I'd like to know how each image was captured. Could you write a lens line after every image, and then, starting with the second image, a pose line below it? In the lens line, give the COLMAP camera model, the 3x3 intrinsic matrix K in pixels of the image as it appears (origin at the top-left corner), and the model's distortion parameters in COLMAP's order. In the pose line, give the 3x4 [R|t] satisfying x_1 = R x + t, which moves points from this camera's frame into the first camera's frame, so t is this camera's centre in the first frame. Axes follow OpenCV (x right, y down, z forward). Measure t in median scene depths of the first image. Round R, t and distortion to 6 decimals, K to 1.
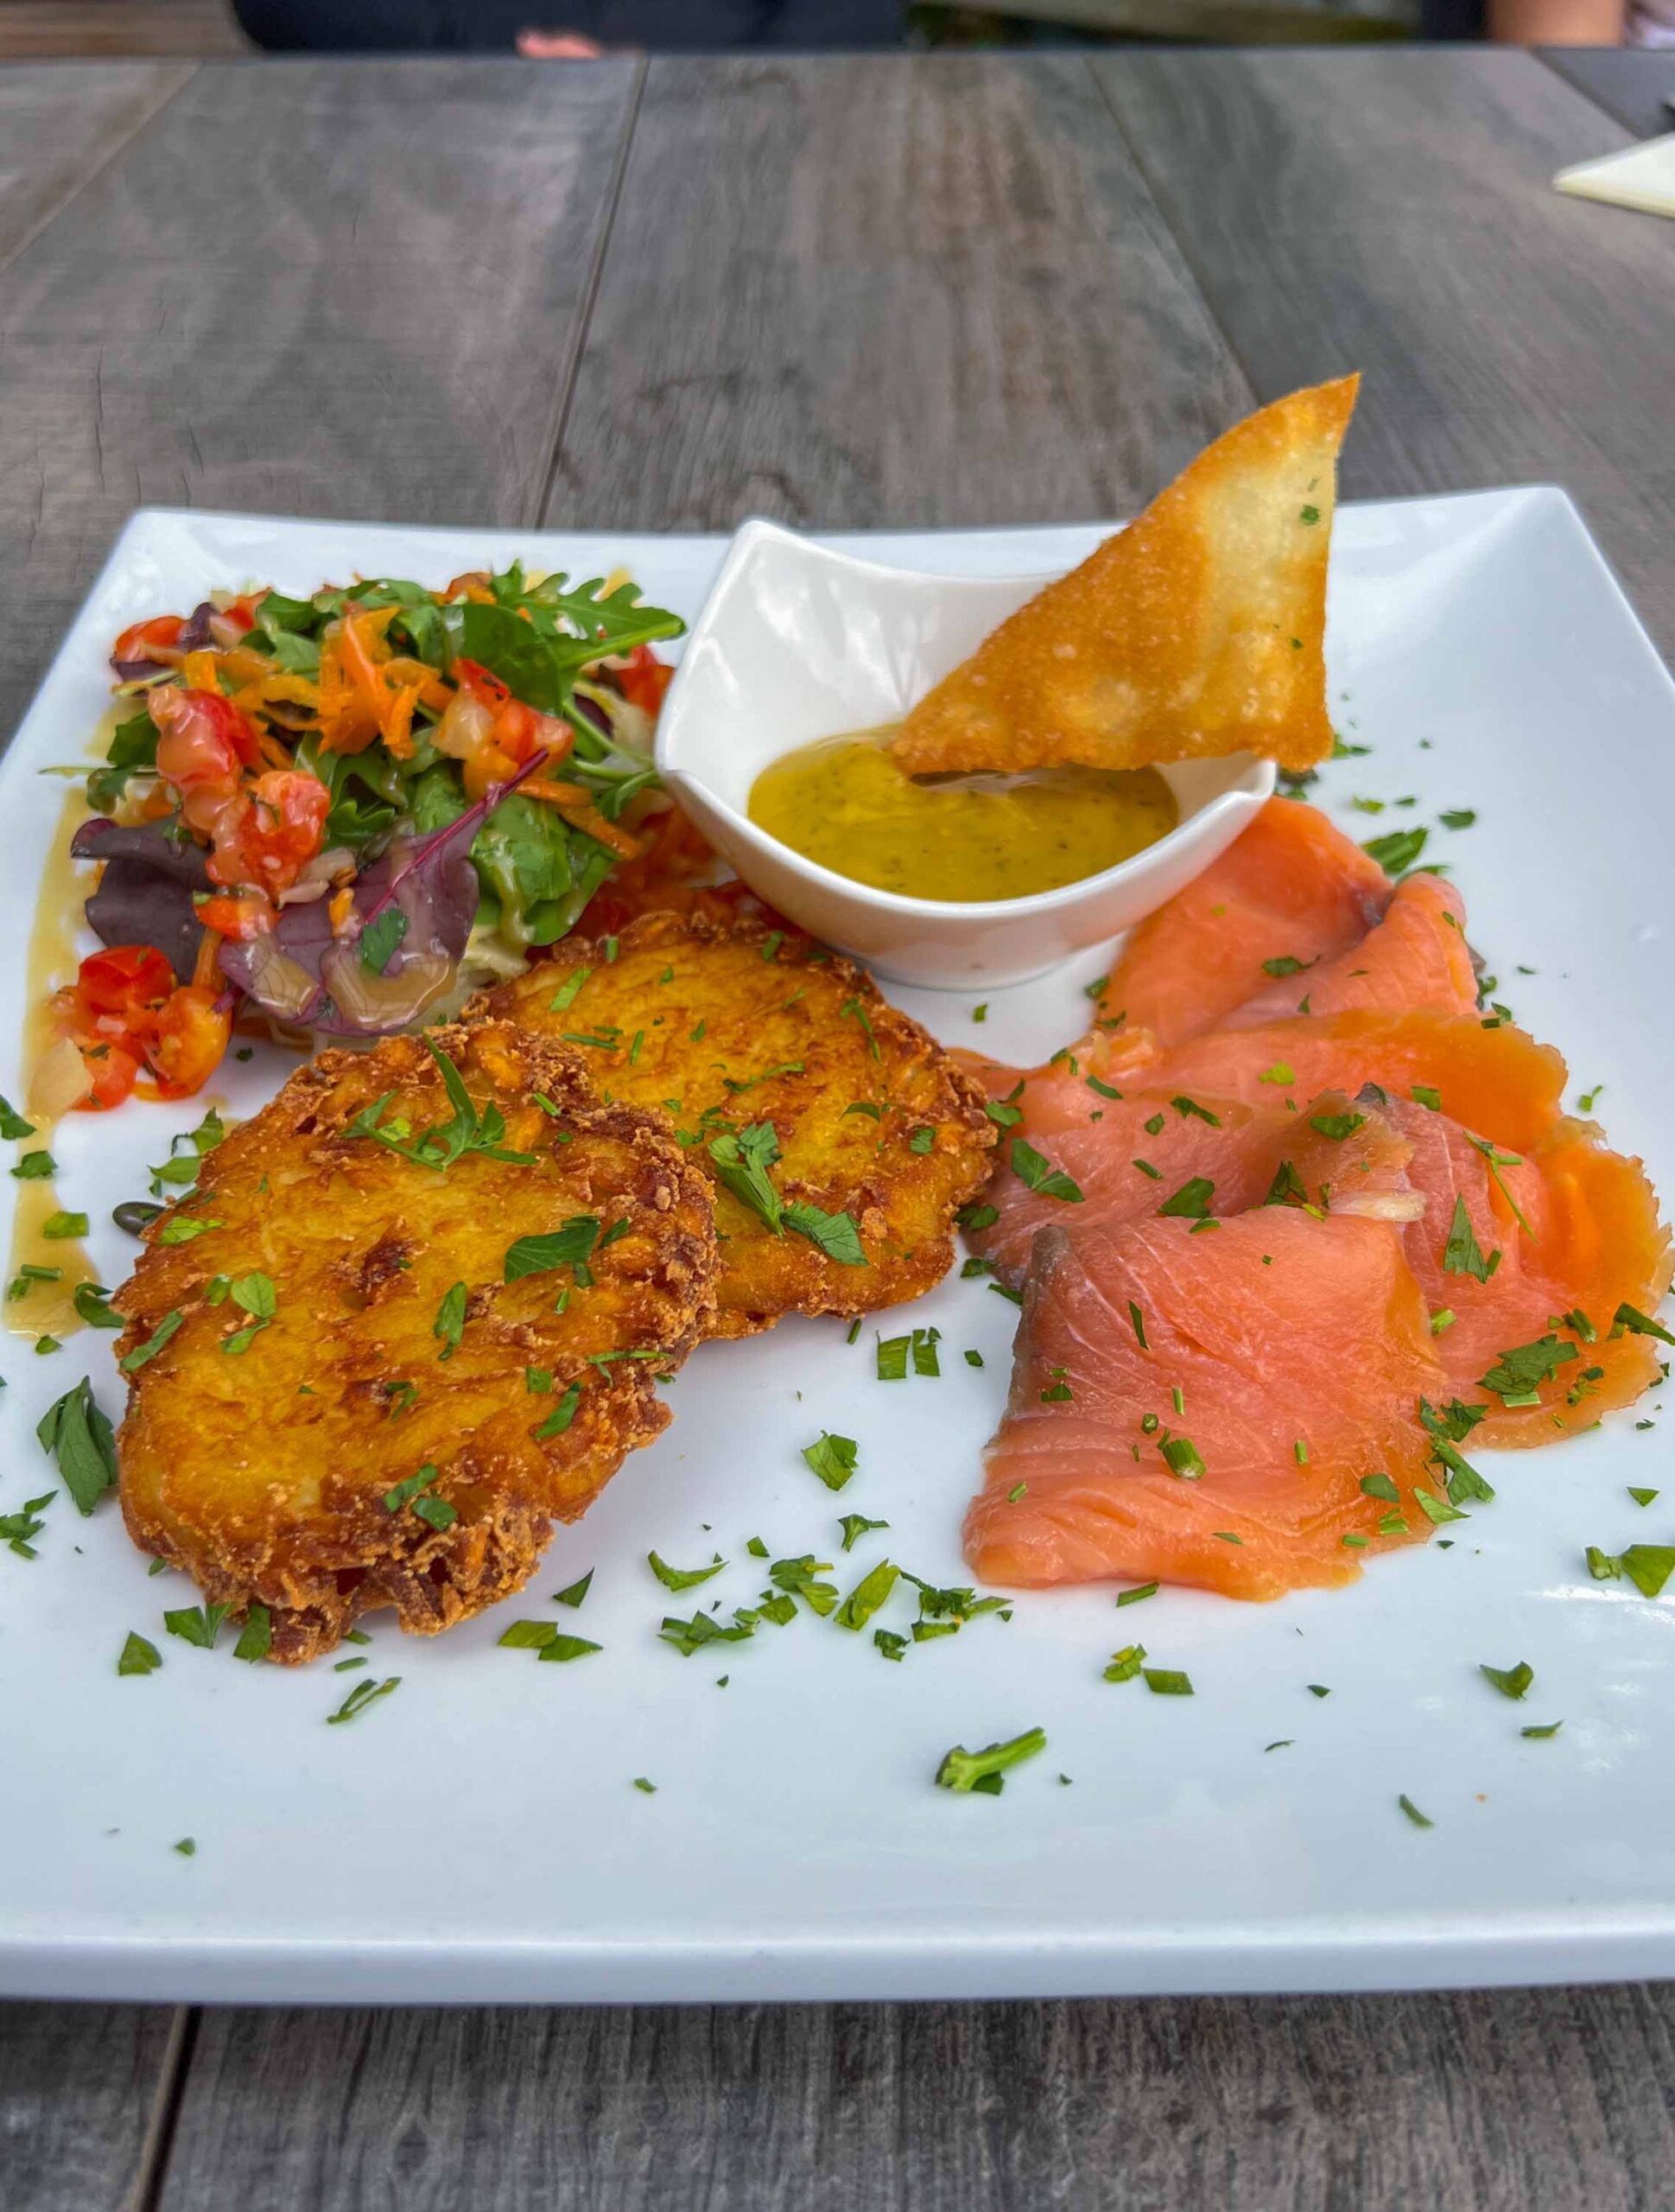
lens RADIAL K [[1719.5, 0, 837.5], [0, 1719.5, 1106.0], [0, 0, 1]] dist [0.191807, -0.444700]
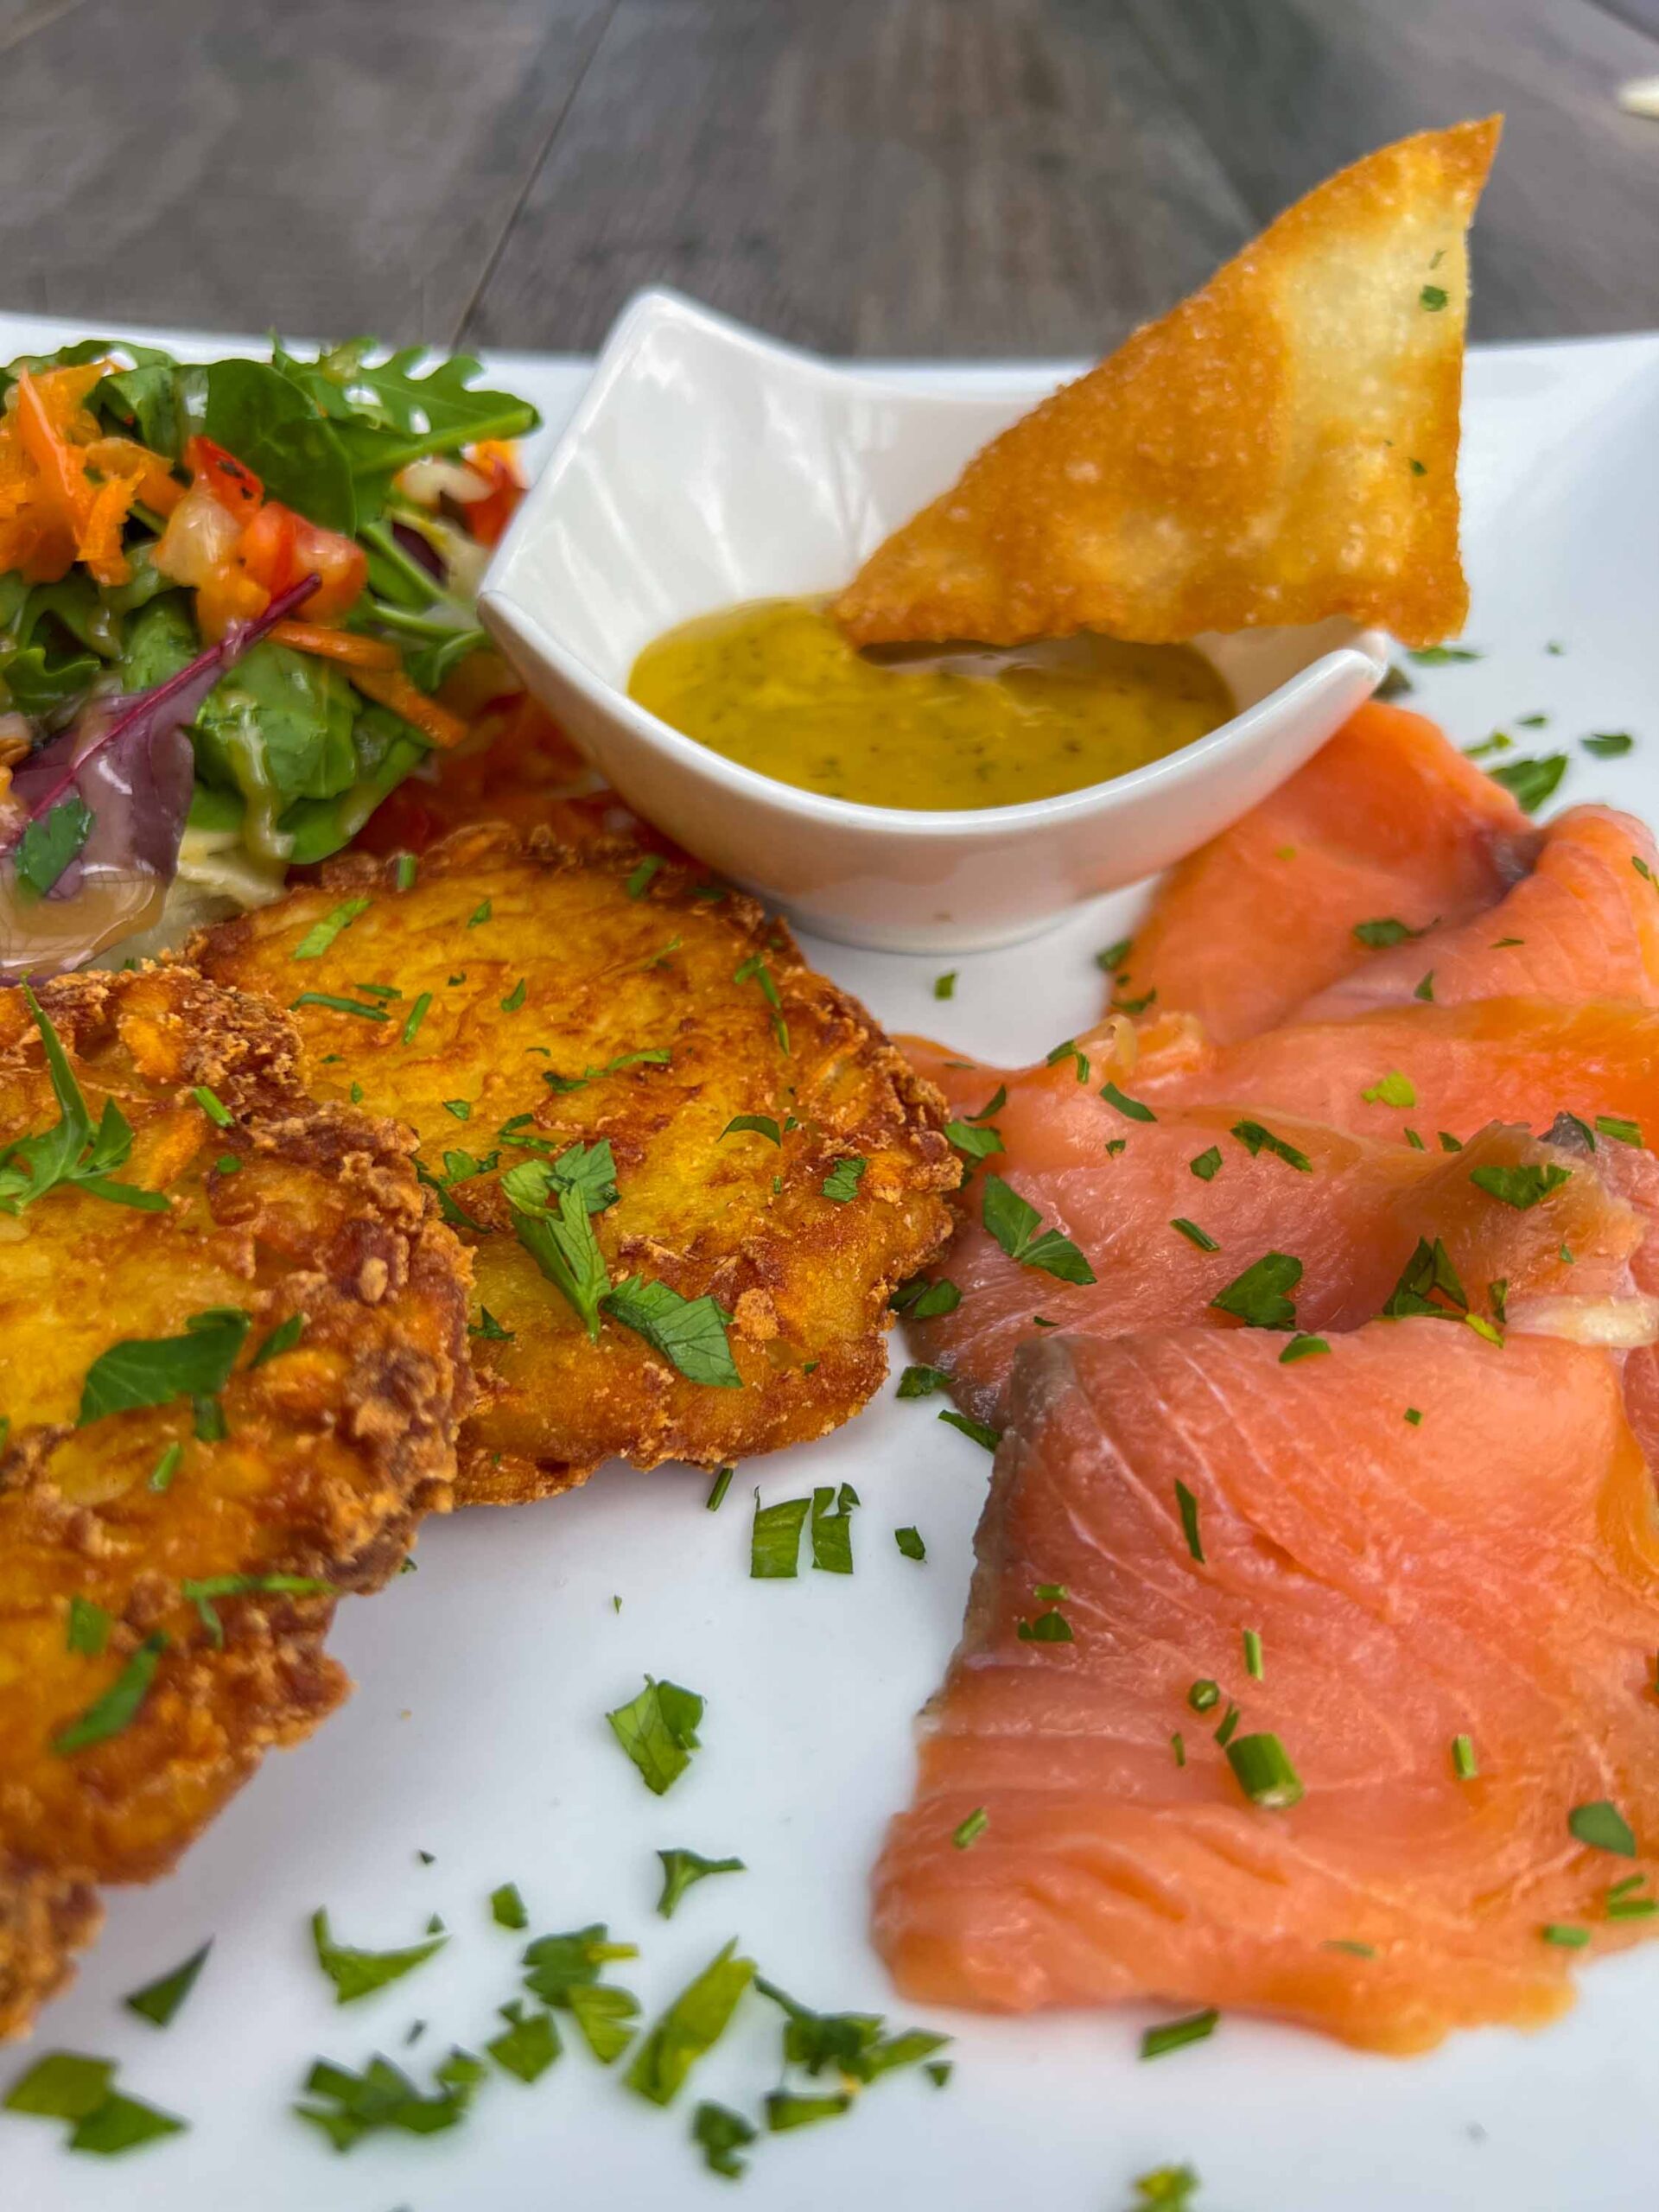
lens RADIAL K [[1658.1, 0, 829.5], [0, 1658.1, 1106.0], [0, 0, 1]] dist [0.059762, -0.102225]
pose [[0.999463, 0.032298, 0.005440, 0.041887], [-0.032357, 0.999415, 0.011095, -0.014059], [-0.005079, -0.011265, 0.999924, 0.409107]]
